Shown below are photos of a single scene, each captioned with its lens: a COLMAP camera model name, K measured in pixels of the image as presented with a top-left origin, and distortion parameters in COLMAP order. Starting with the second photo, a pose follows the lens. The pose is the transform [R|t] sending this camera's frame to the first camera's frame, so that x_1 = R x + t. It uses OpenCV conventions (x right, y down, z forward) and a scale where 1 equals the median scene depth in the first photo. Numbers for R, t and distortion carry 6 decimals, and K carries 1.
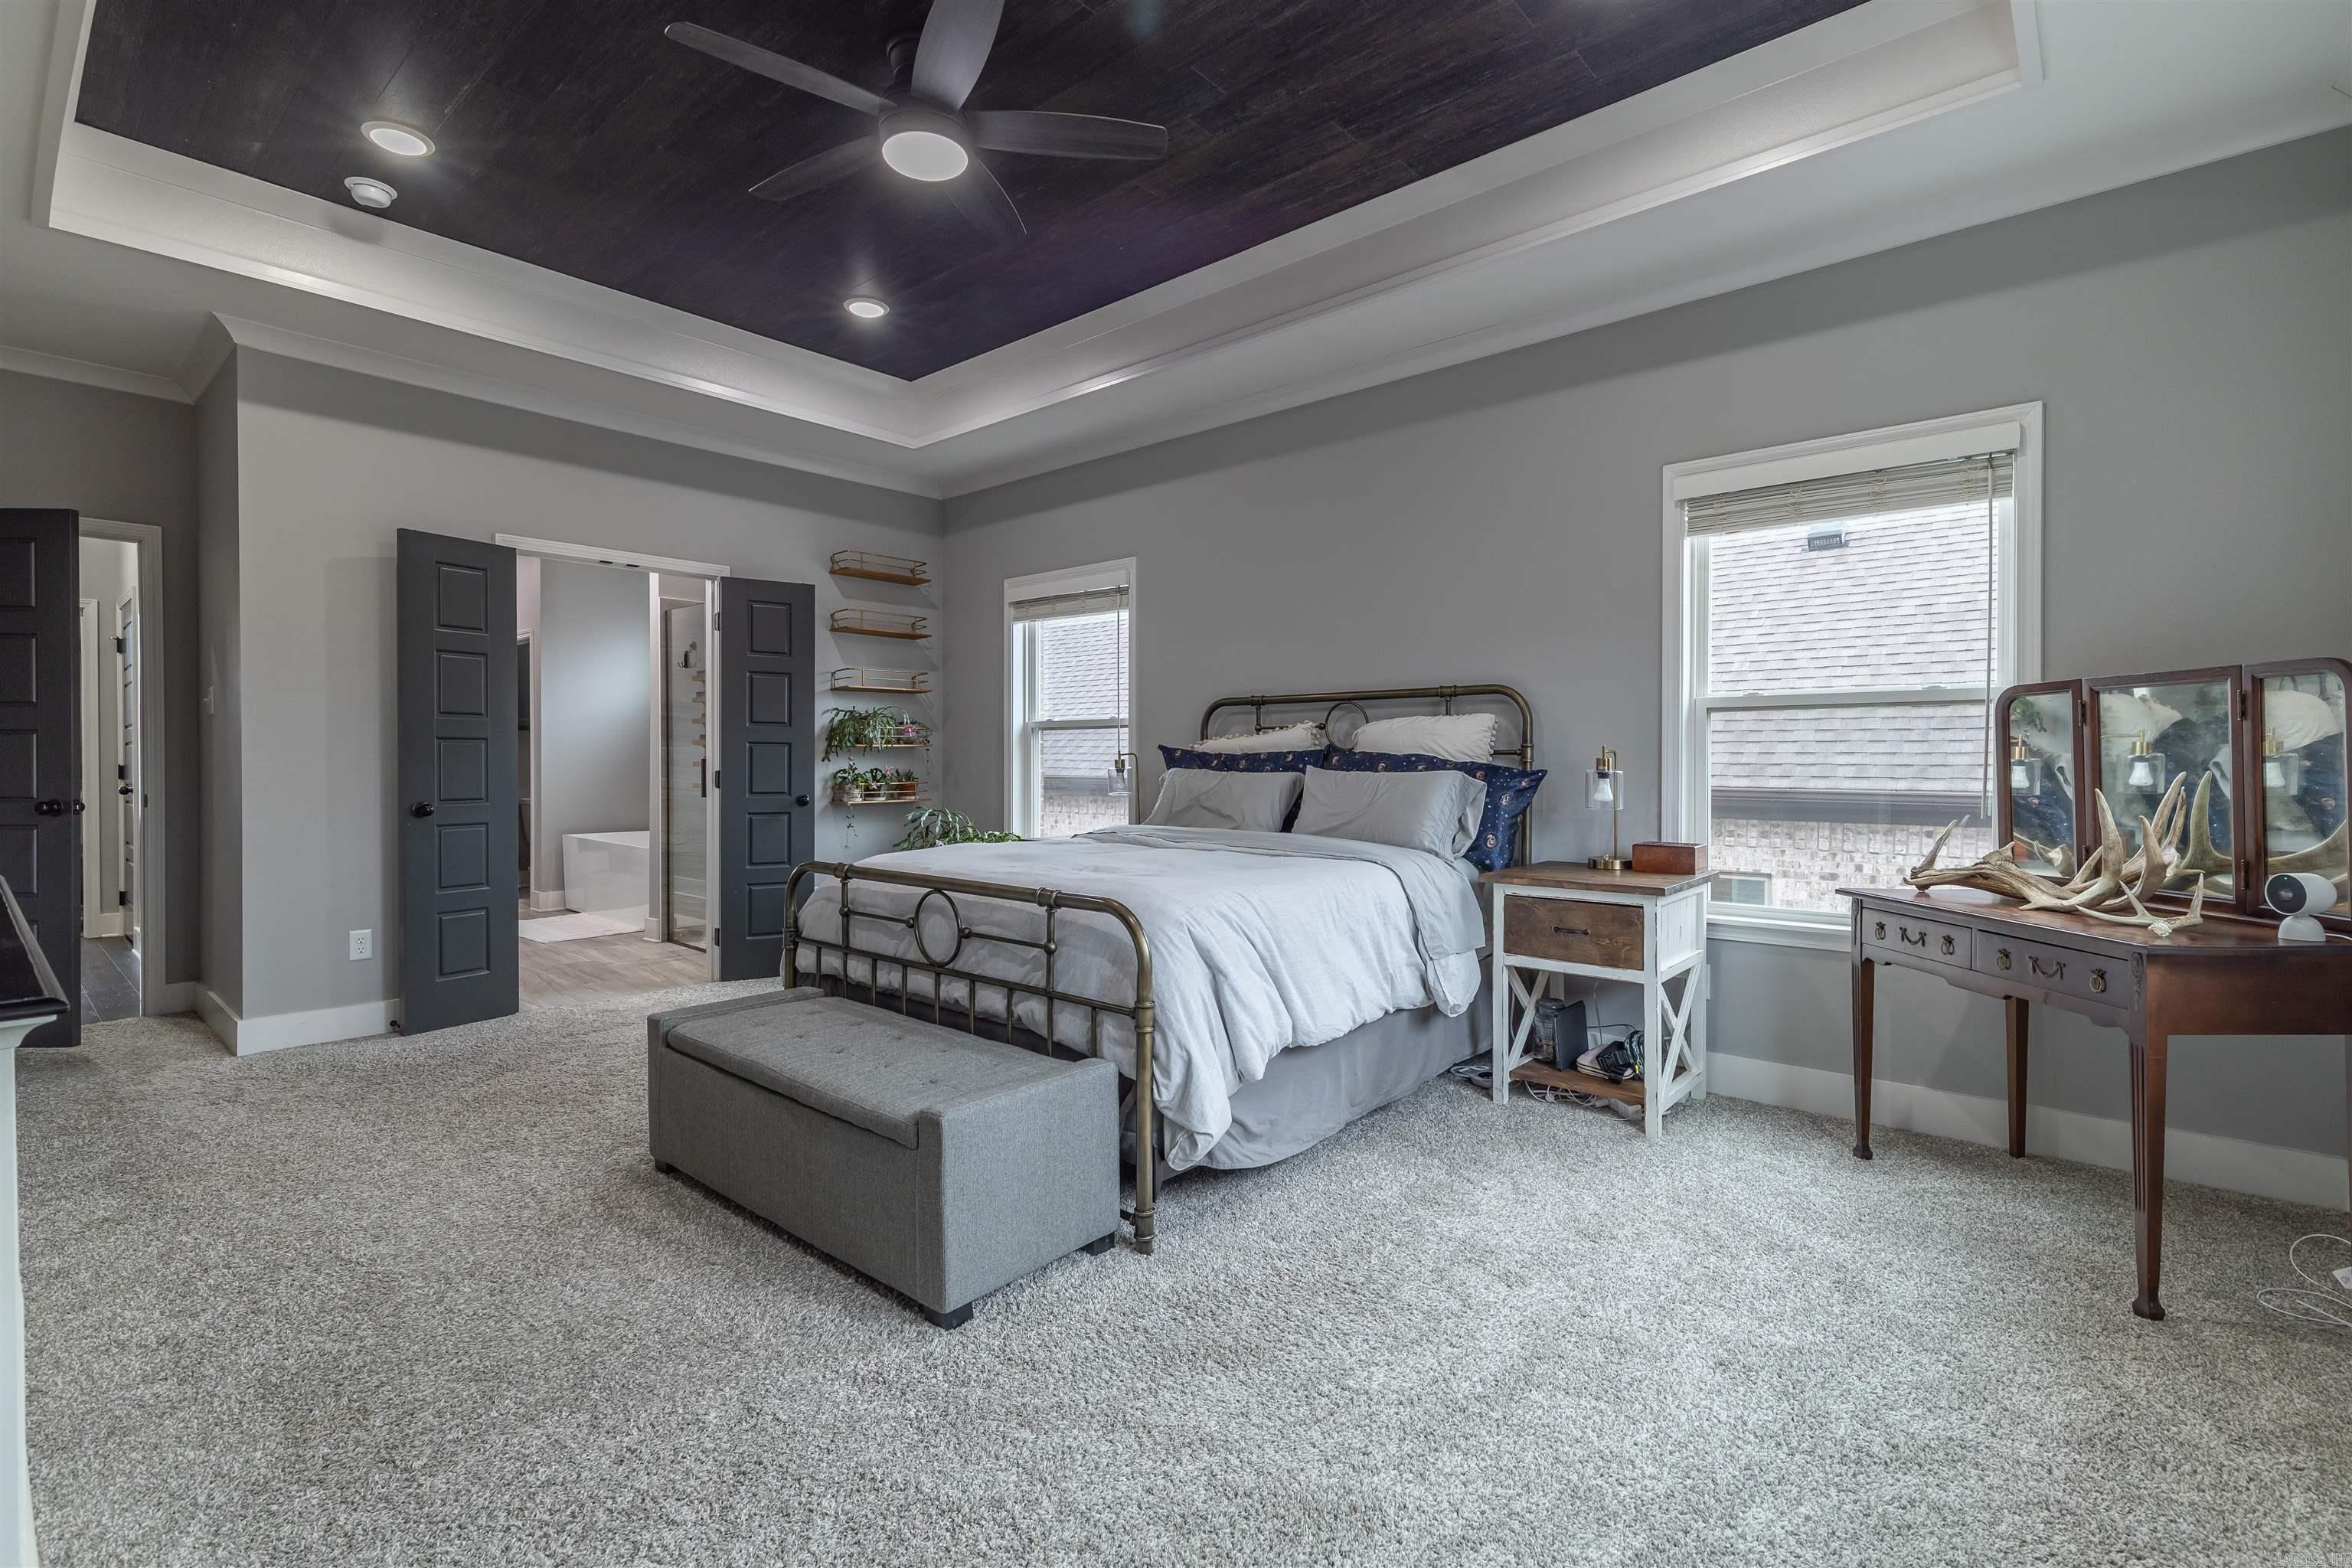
lens RADIAL K [[1086.7, 0, 1158.0], [0, 1086.7, 766.0], [0, 0, 1]] dist [0.006499, 0.000095]
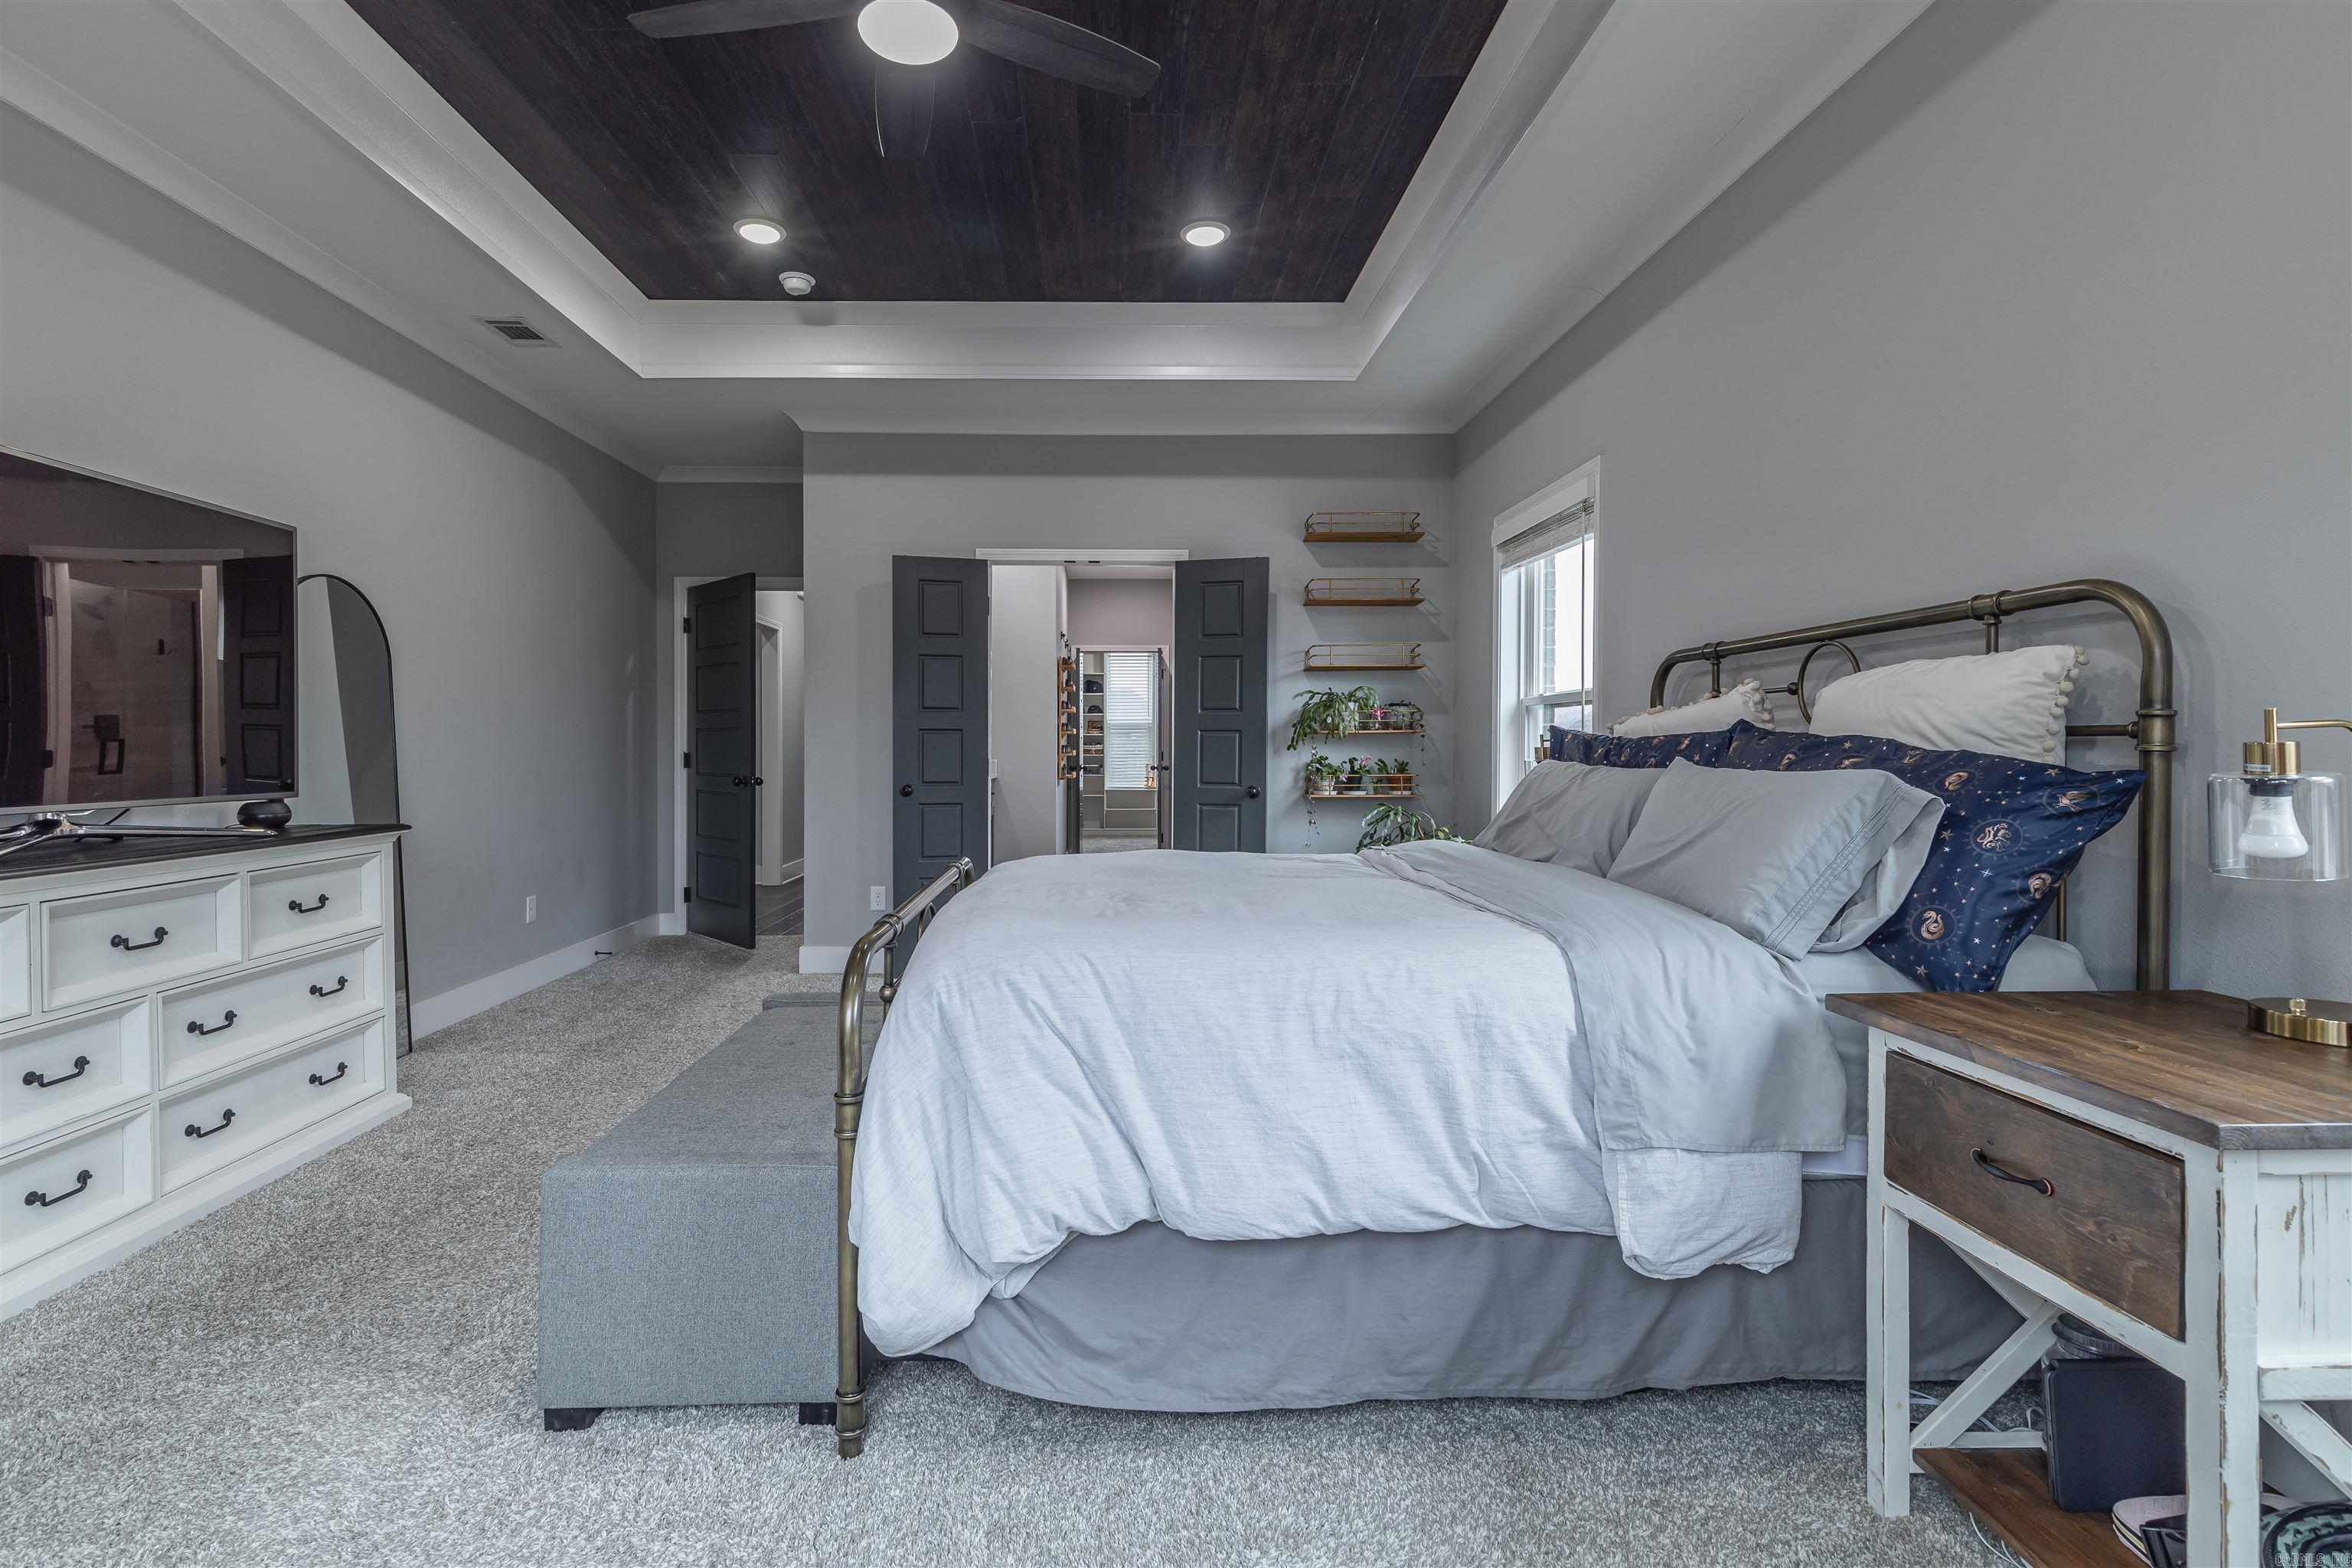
lens RADIAL K [[1086.7, 0, 1102.2], [0, 1086.7, 755.0], [0, 0, 1]] dist [0.006499, 0.000095]
pose [[0.671553, 0.003985, -0.740946, 0.330610], [-0.003840, 0.999991, 0.001897, -0.001451], [0.740947, 0.001571, 0.671562, 0.350201]]
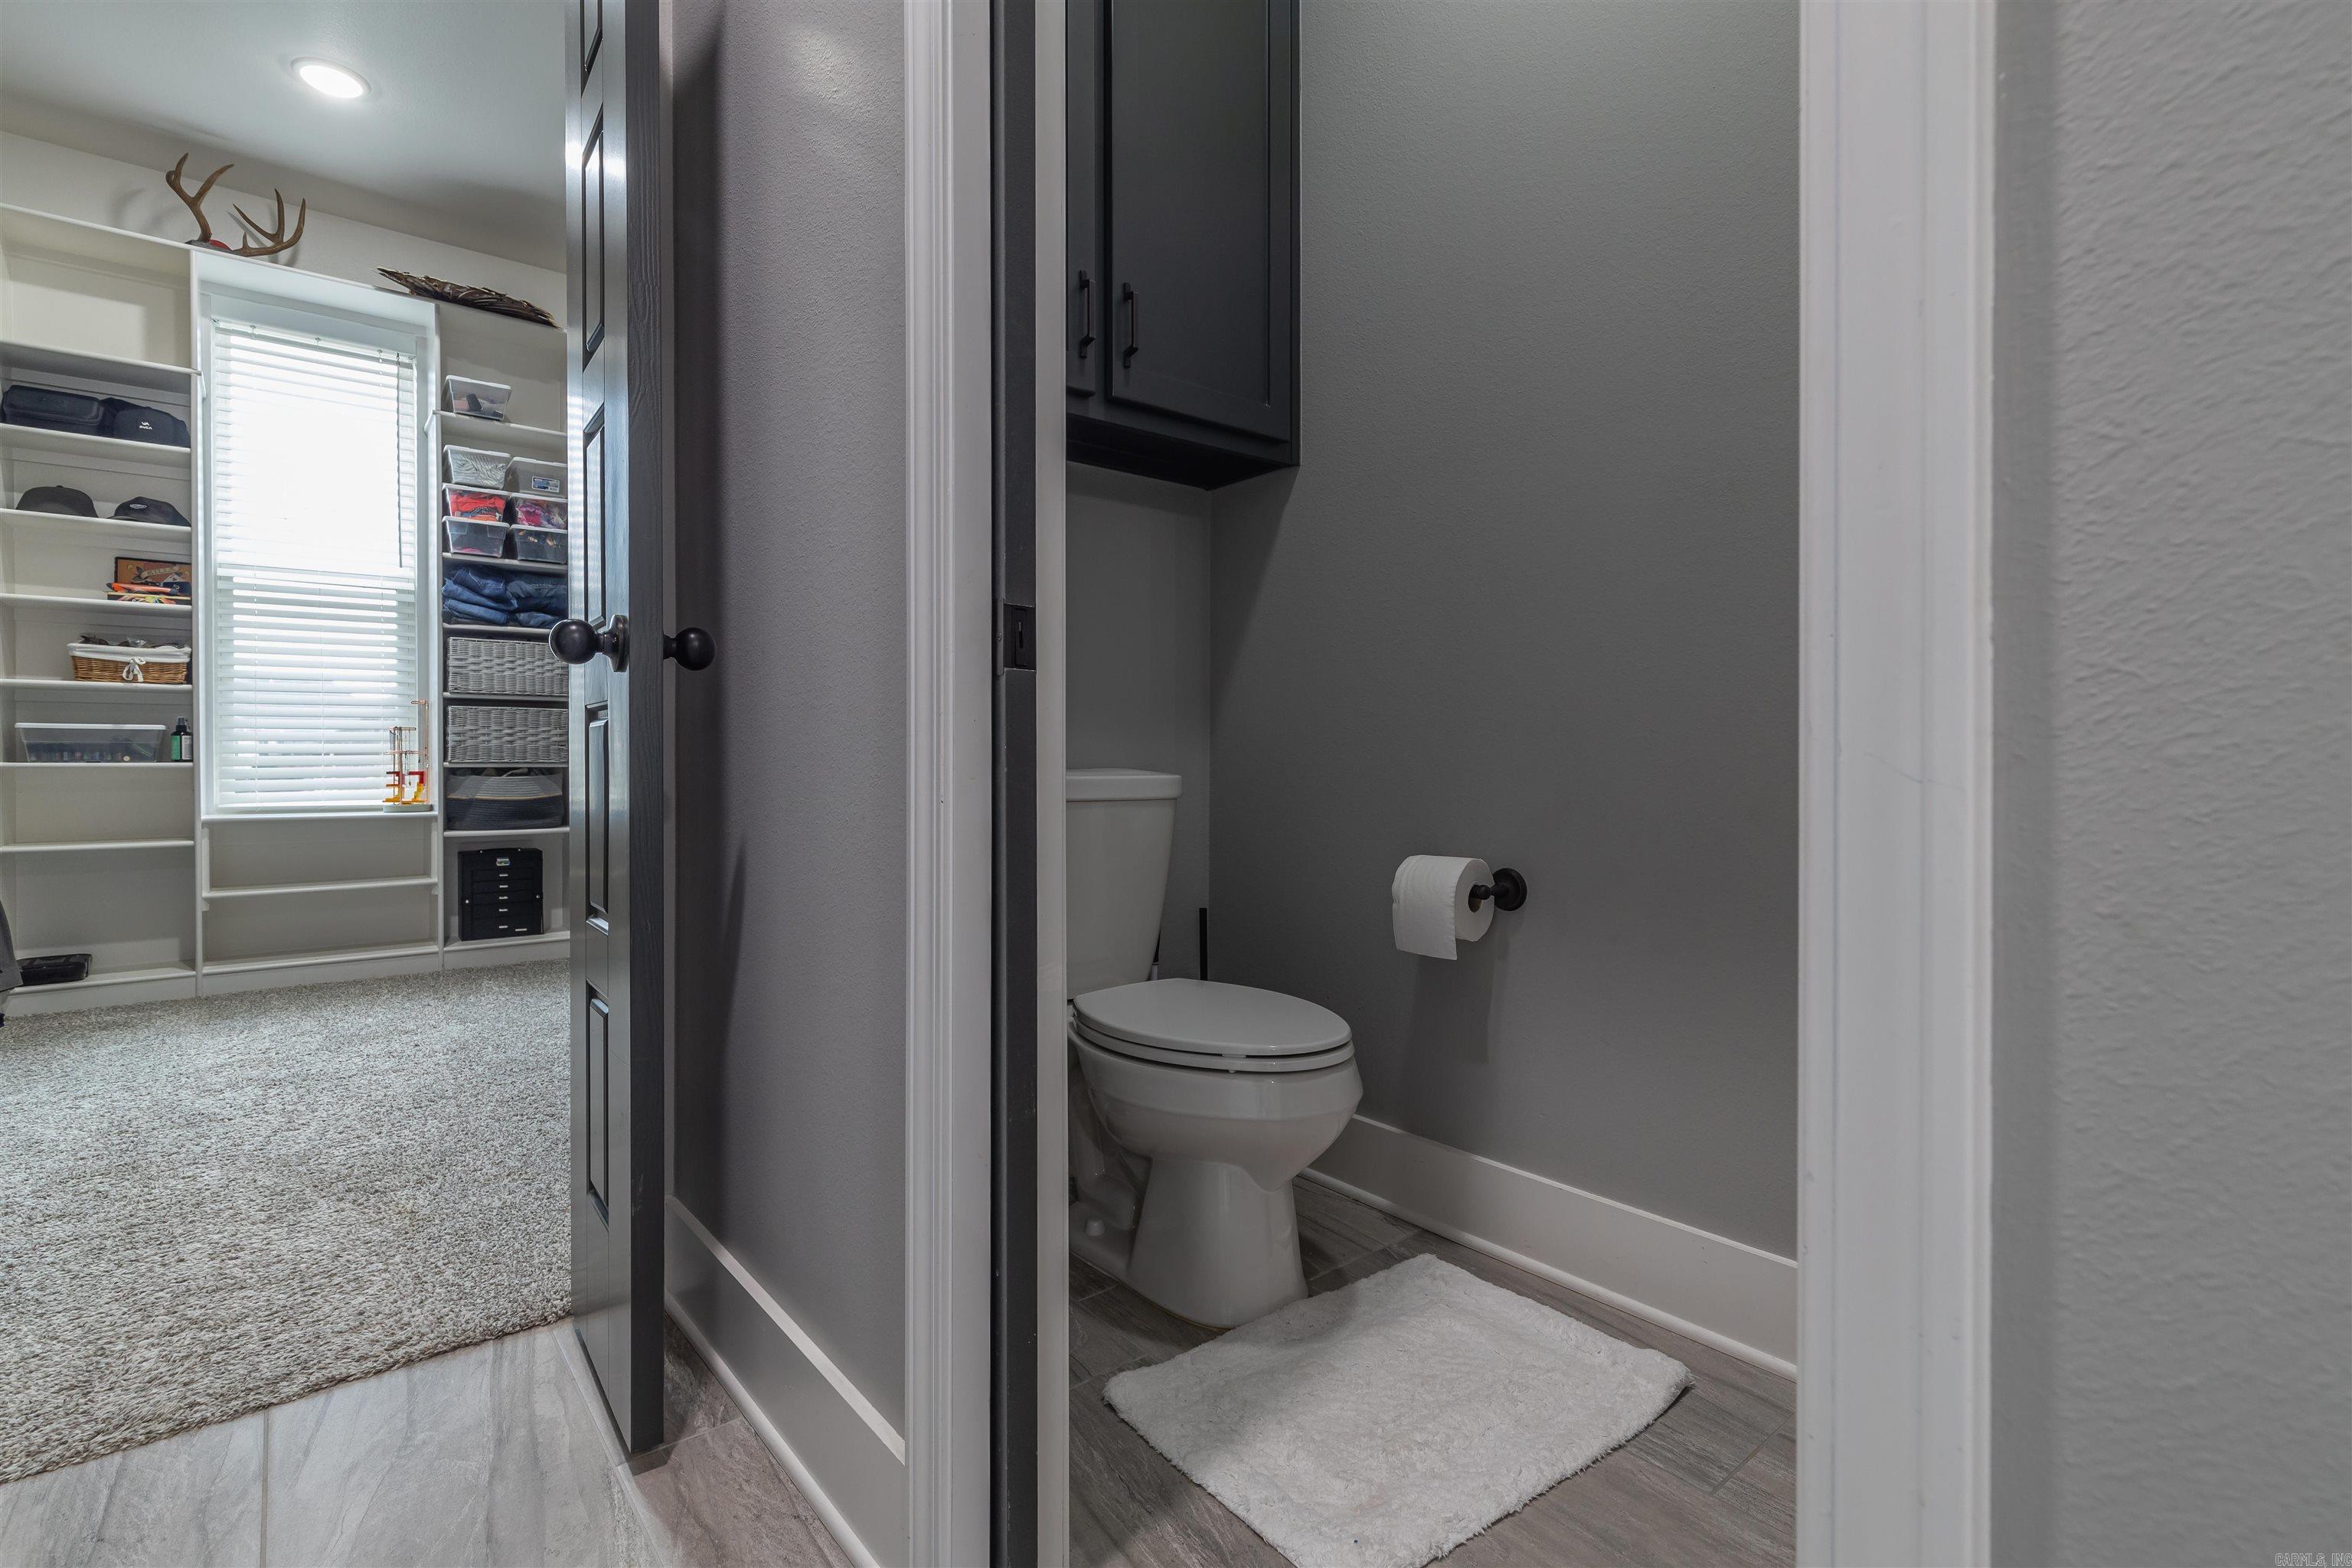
lens RADIAL K [[1086.7, 0, 1175.7], [0, 1086.7, 767.0], [0, 0, 1]] dist [0.006499, 0.000095]
pose [[0.989465, -0.000574, -0.144772, -1.068371], [0.001214, 0.999990, 0.004333, 0.060034], [0.144768, -0.004463, 0.989456, 1.685416]]
